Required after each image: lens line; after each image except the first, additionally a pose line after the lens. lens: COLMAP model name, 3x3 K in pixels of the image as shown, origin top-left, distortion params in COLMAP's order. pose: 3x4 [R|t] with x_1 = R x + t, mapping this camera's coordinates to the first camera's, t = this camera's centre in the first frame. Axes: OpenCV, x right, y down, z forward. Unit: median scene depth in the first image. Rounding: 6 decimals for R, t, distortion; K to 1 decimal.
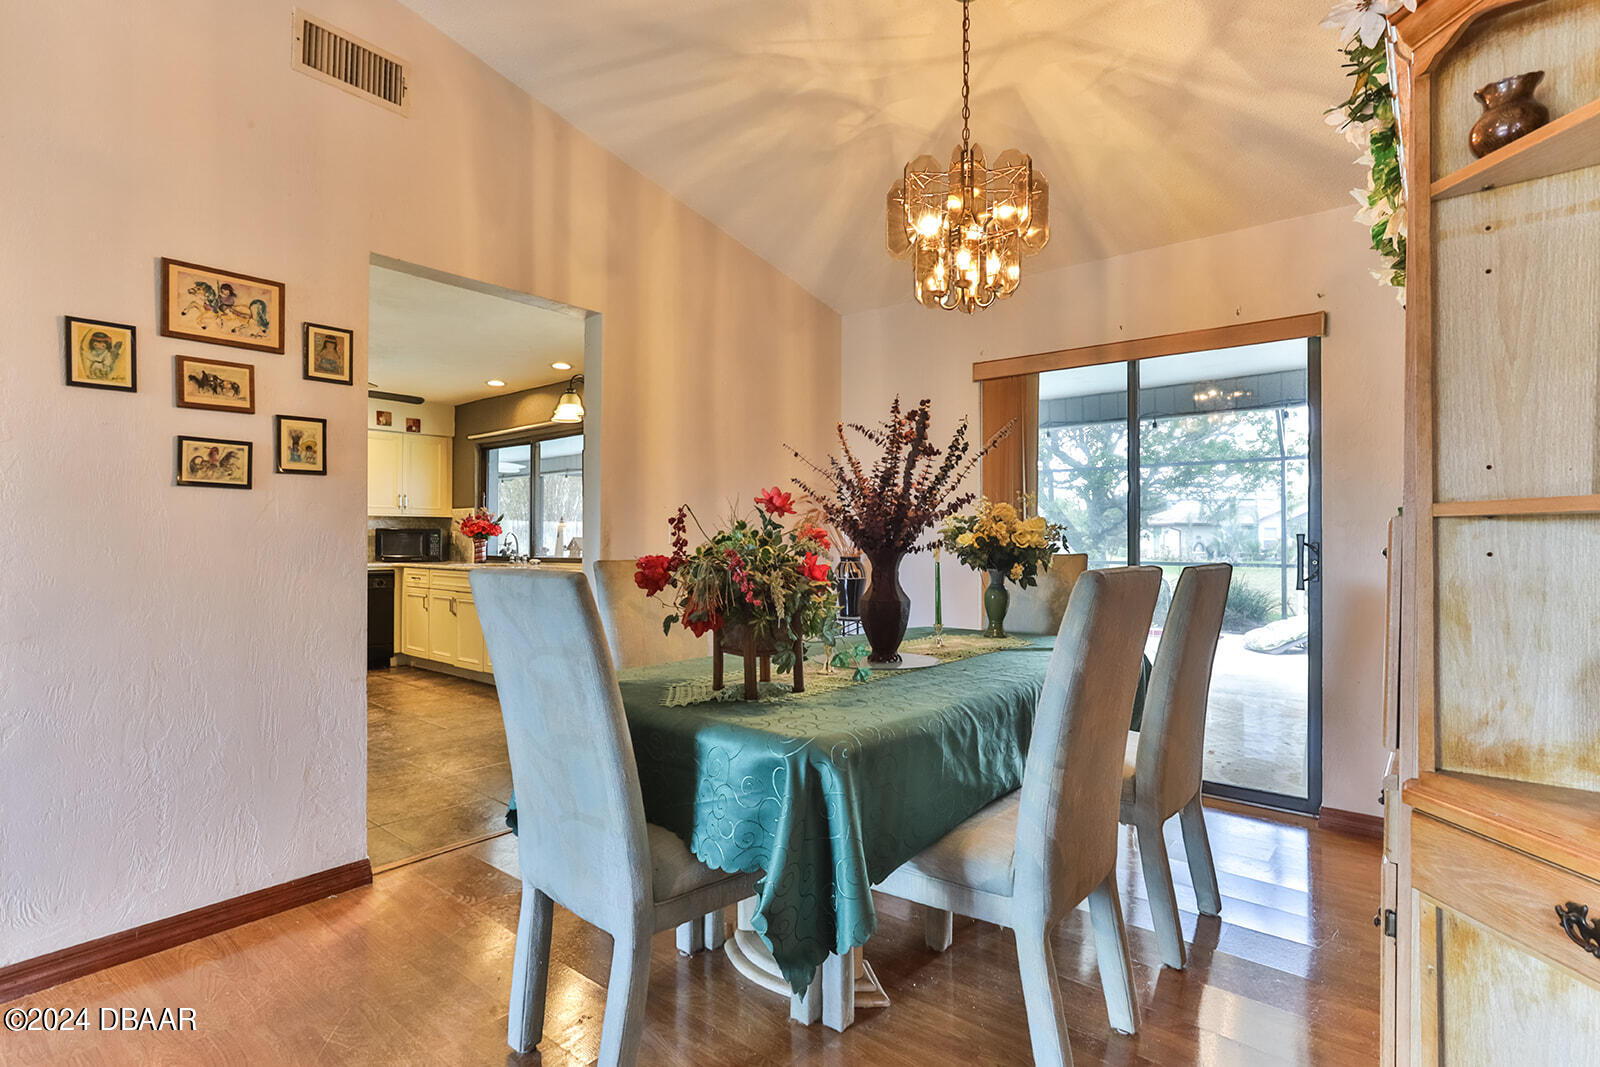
lens RADIAL K [[768.8, 0, 794.3], [0, 768.8, 543.1], [0, 0, 1]] dist [-0.019500, 0.011668]
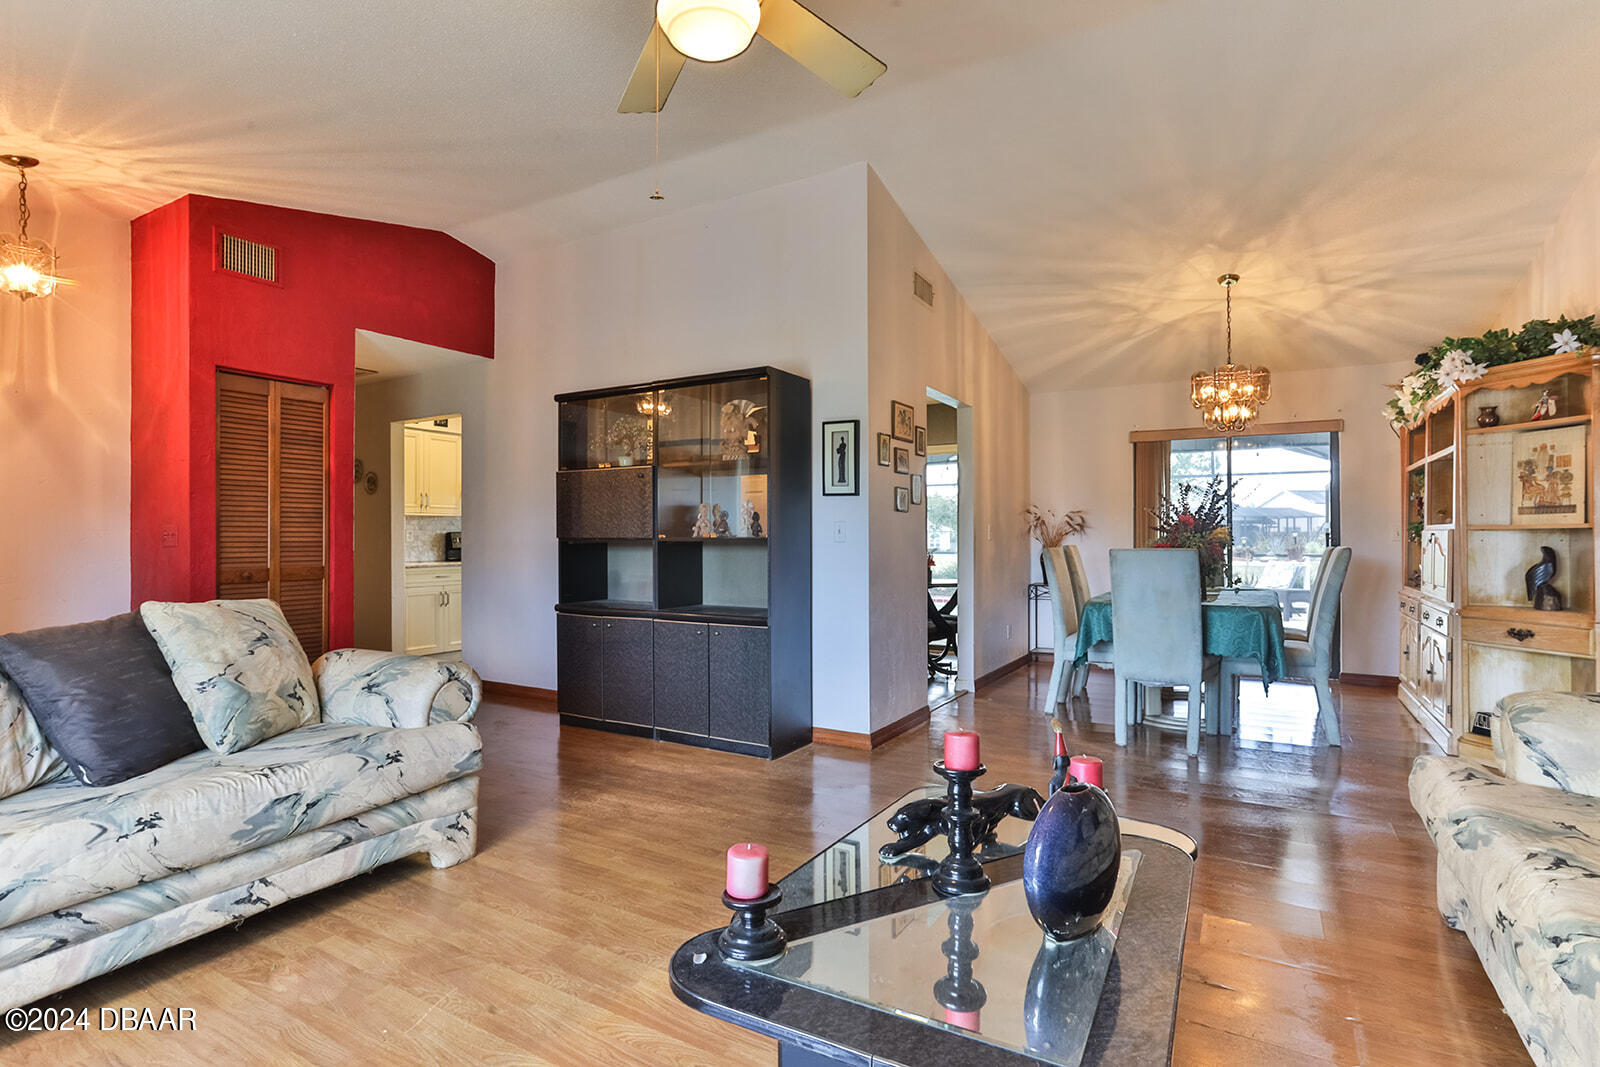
lens RADIAL K [[768.8, 0, 796.5], [0, 768.8, 539.3], [0, 0, 1]] dist [-0.019500, 0.011668]
pose [[0.987483, -0.002145, 0.157710, -1.117252], [0.003017, 0.999981, -0.005292, 0.008456], [-0.157695, 0.005702, 0.987471, -0.793046]]
